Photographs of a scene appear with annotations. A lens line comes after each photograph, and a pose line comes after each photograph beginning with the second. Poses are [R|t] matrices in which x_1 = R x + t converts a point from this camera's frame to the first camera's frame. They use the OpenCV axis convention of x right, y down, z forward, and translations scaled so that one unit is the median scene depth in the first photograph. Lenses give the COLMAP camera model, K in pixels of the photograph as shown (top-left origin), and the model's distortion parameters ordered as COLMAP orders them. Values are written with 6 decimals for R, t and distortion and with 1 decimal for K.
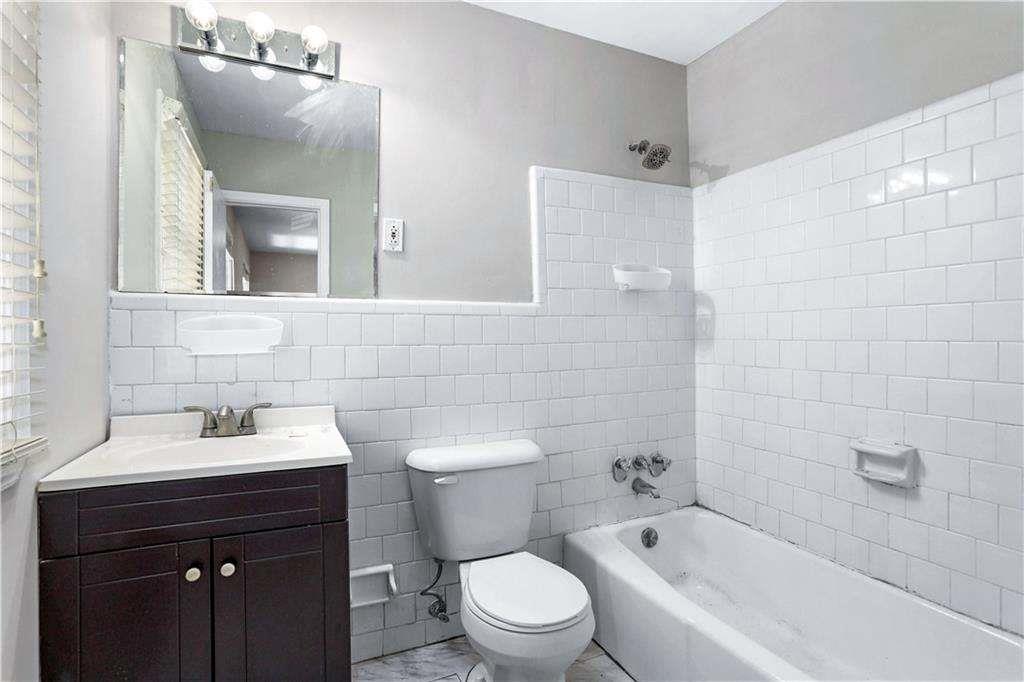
lens RADIAL K [[504.8, 0, 510.8], [0, 504.8, 323.2], [0, 0, 1]] dist [-0.057518, 0.027549]
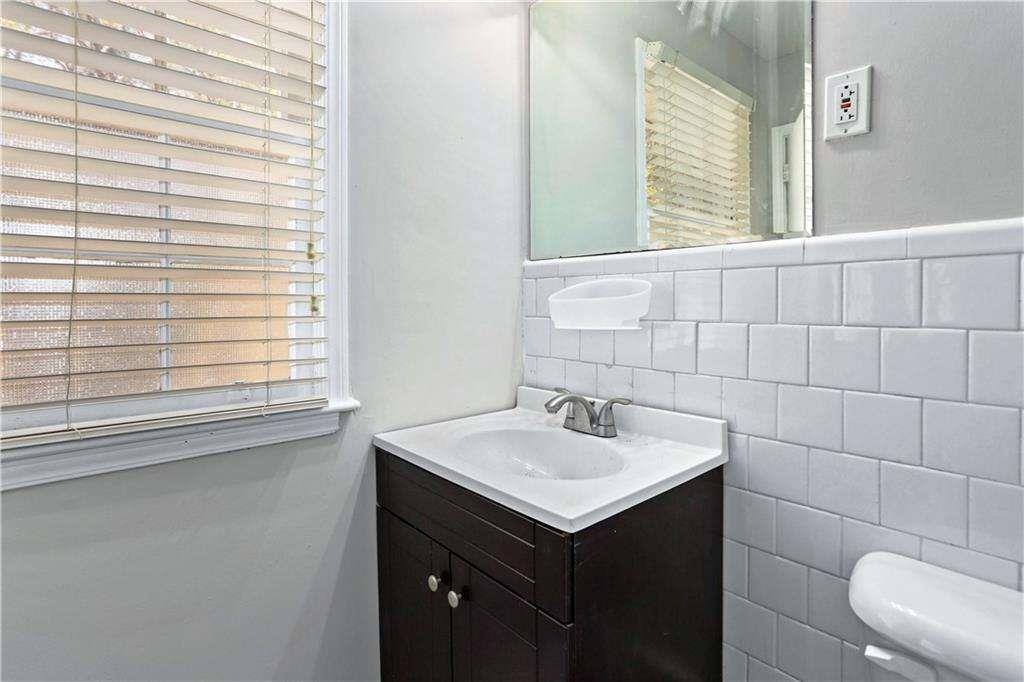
lens RADIAL K [[504.8, 0, 510.8], [0, 504.8, 323.2], [0, 0, 1]] dist [-0.057518, 0.027549]
pose [[0.329225, 0.035273, -0.943592, 0.136825], [0.016676, 0.998929, 0.043160, 0.015931], [0.944104, -0.029945, 0.328284, 0.582384]]
